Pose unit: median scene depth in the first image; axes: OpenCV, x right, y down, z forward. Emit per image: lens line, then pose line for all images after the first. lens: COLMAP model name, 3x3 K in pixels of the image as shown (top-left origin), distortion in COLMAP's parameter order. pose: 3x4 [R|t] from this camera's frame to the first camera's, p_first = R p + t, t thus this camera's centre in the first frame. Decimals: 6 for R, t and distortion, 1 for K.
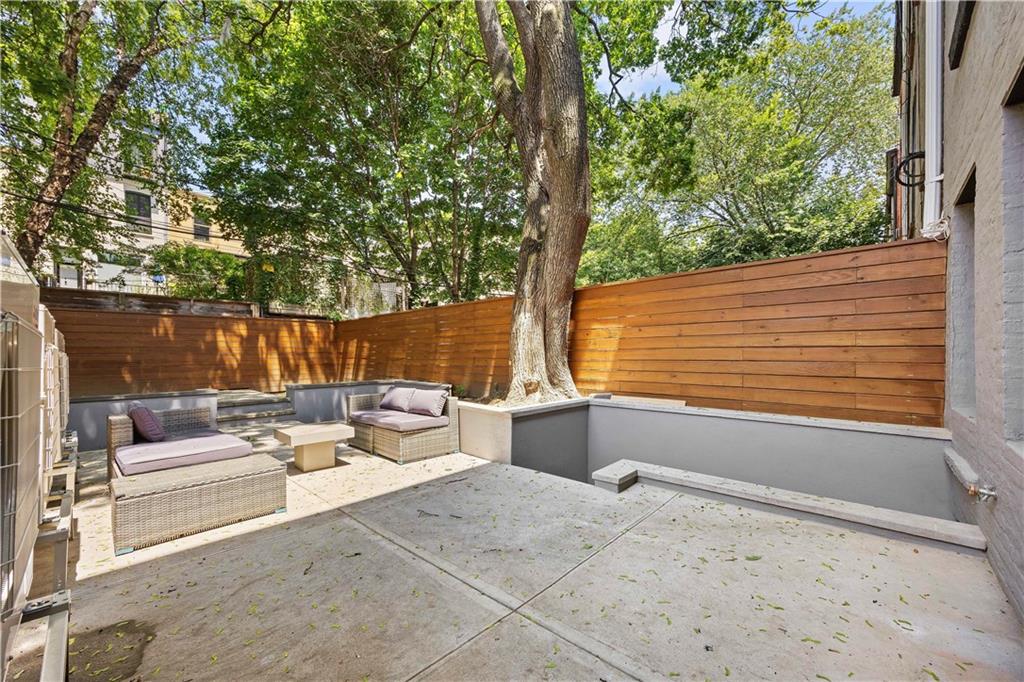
lens RADIAL K [[398.1, 0, 516.8], [0, 398.1, 363.8], [0, 0, 1]] dist [-0.002936, -0.000501]
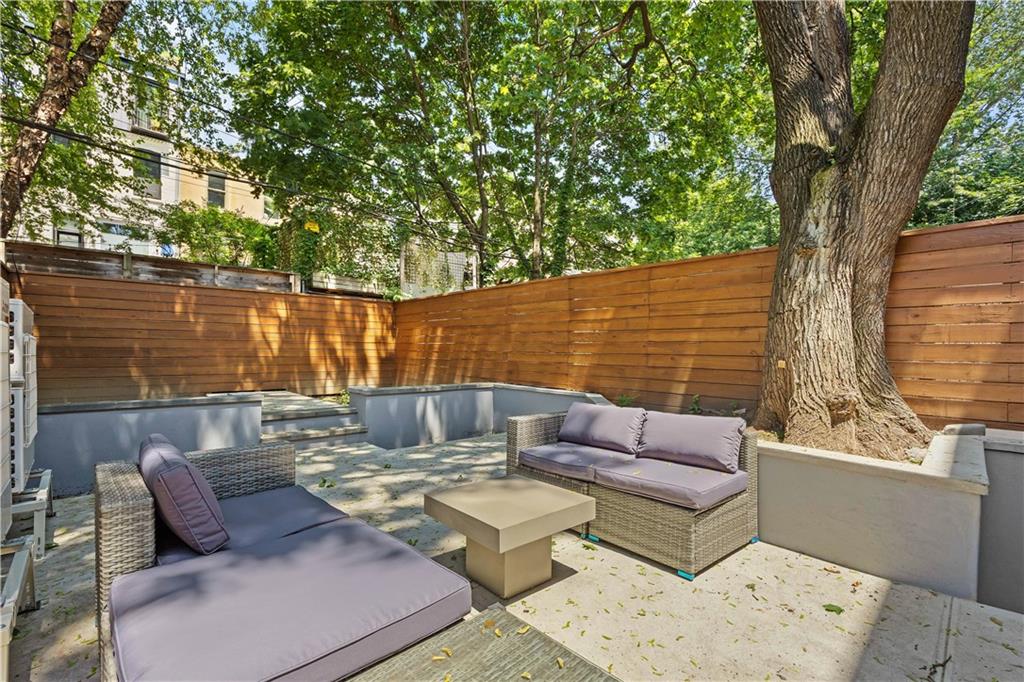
lens RADIAL K [[458.7, 0, 518.9], [0, 458.7, 357.9], [0, 0, 1]] dist [-0.018334, -0.000334]
pose [[0.997681, 0.020300, -0.064973, -0.230150], [-0.020824, 0.999756, -0.007402, 0.001248], [0.064806, 0.008738, 0.997860, 0.228175]]
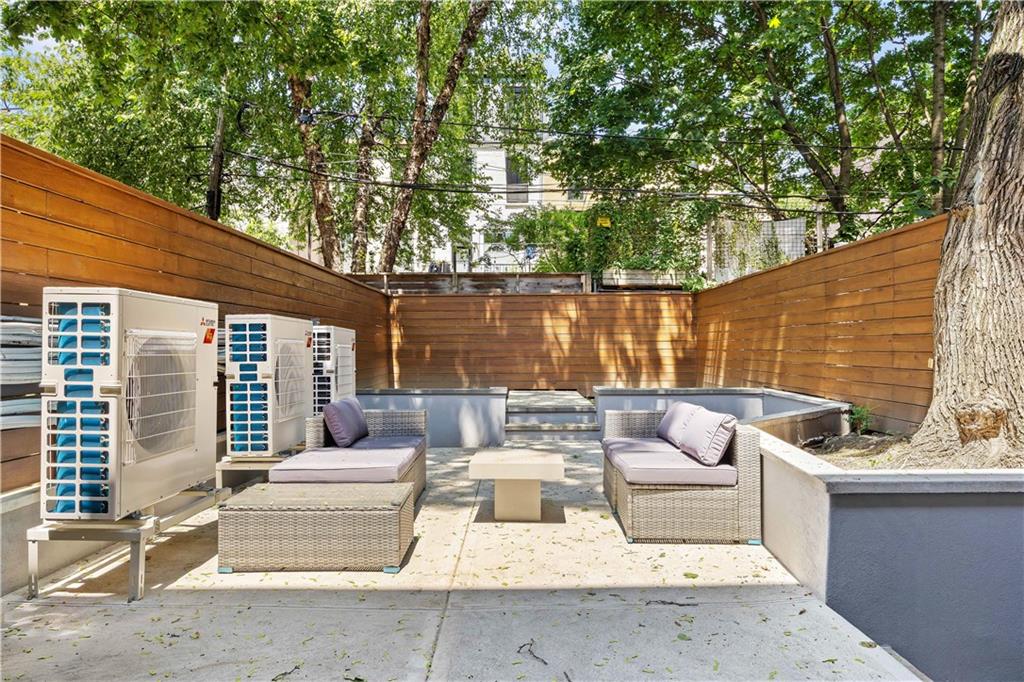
lens RADIAL K [[631.5, 0, 511.2], [0, 631.5, 355.0], [0, 0, 1]] dist [-0.005428, 0.004880]
pose [[0.679171, 0.014061, -0.733846, 0.116993], [-0.019473, 0.999810, 0.001135, -0.001691], [0.733722, 0.013519, 0.679315, 0.143292]]
